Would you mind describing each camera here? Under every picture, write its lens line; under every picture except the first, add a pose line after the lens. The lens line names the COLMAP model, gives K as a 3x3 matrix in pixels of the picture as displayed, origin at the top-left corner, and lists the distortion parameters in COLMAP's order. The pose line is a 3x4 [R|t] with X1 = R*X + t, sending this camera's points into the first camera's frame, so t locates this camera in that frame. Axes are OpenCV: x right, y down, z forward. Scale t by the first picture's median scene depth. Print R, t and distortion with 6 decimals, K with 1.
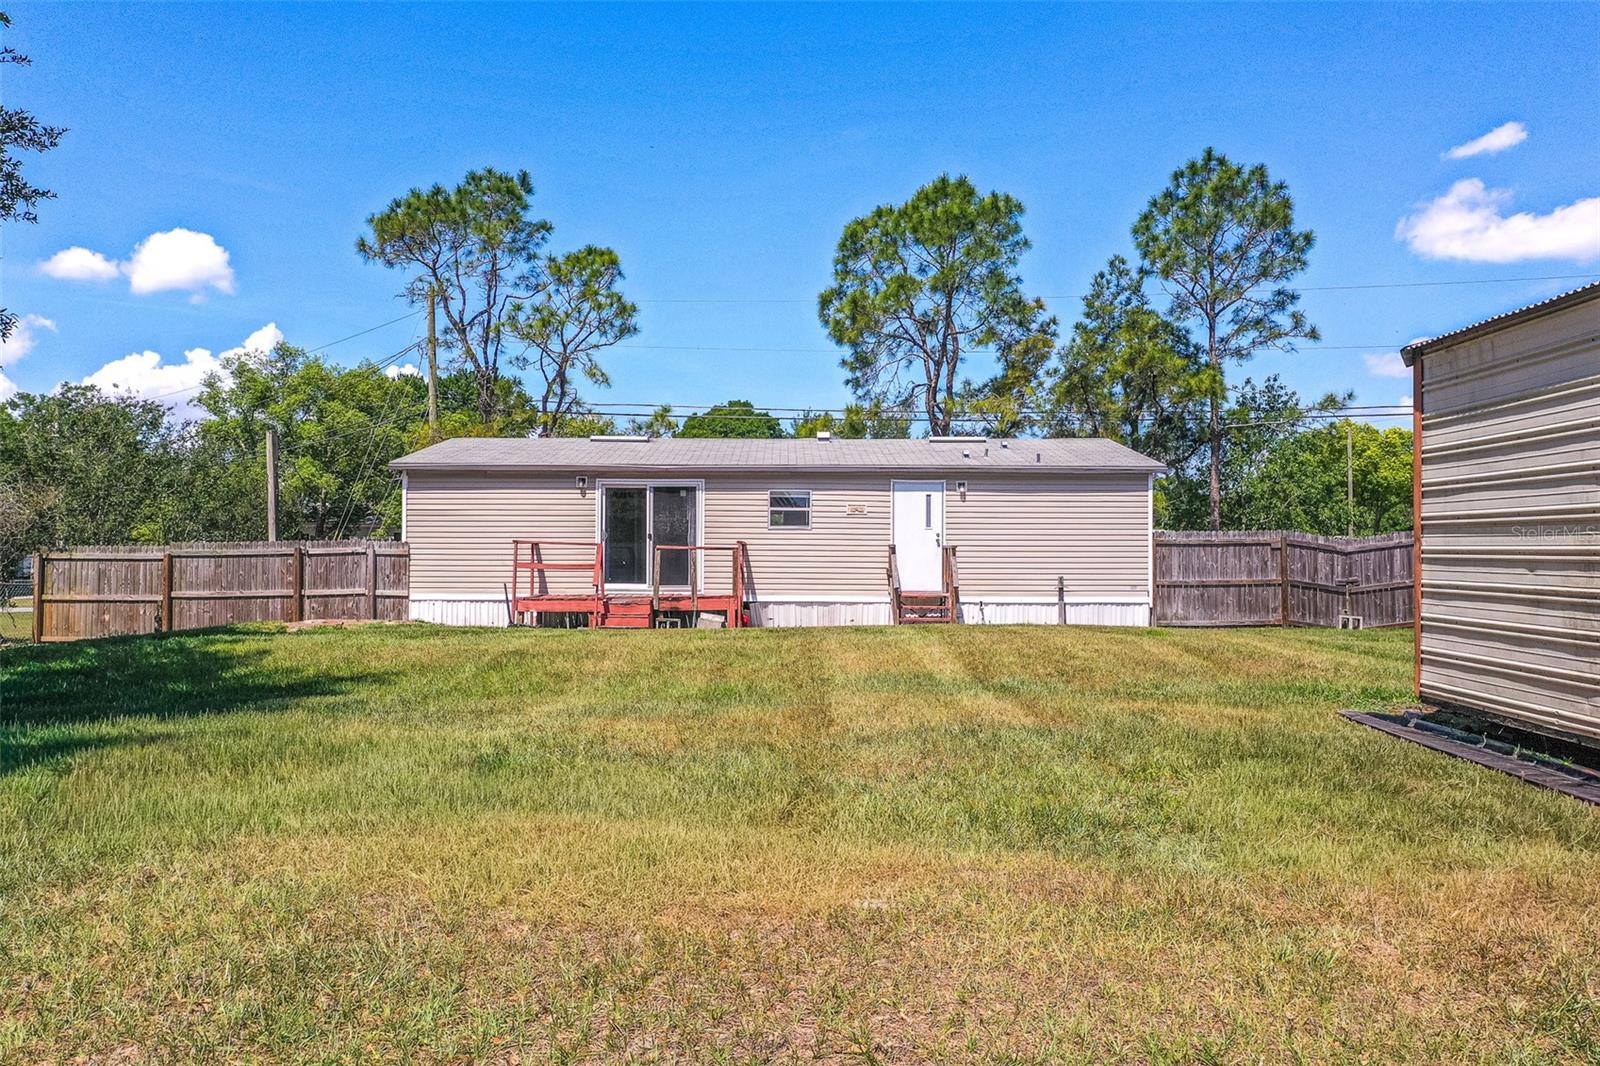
lens RADIAL K [[1274.7, 0, 800.0], [0, 1274.7, 533.0], [0, 0, 1]] dist [0.006600, 0.001949]
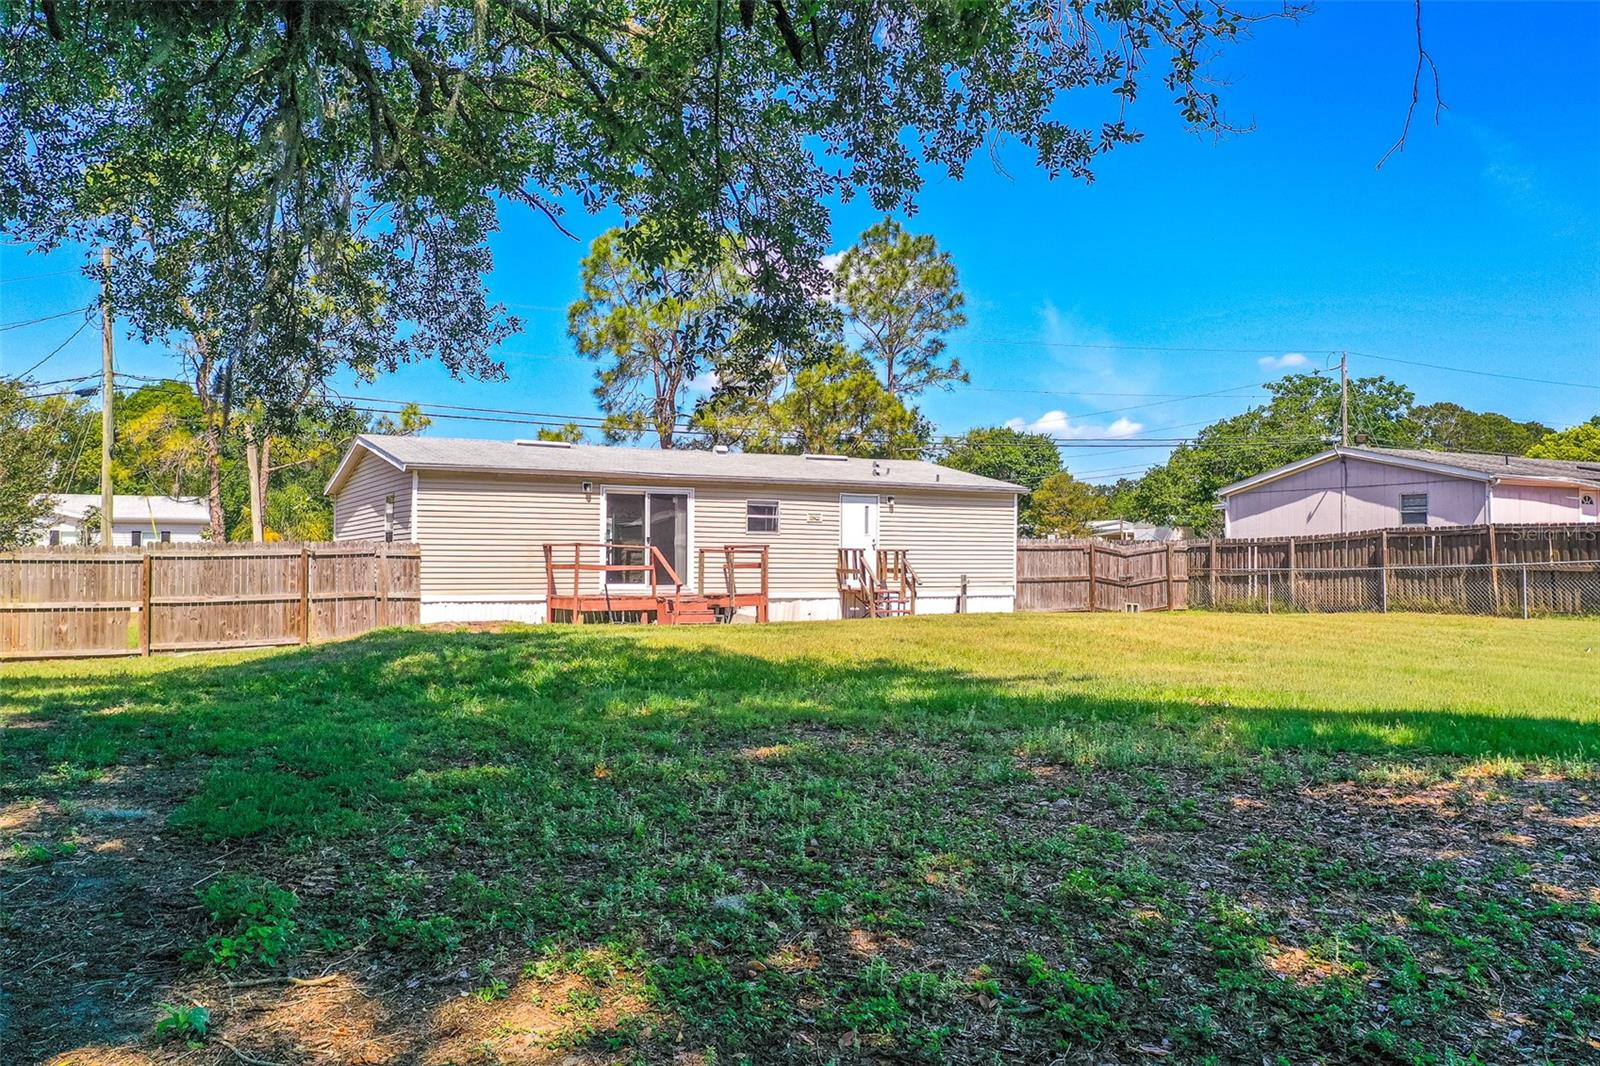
lens RADIAL K [[1274.7, 0, 800.0], [0, 1274.7, 533.0], [0, 0, 1]] dist [0.006600, 0.001949]
pose [[0.869695, 0.010702, 0.493473, -0.536822], [-0.011392, 0.999934, -0.001608, -0.002616], [-0.493458, -0.004224, 0.869759, 0.000230]]
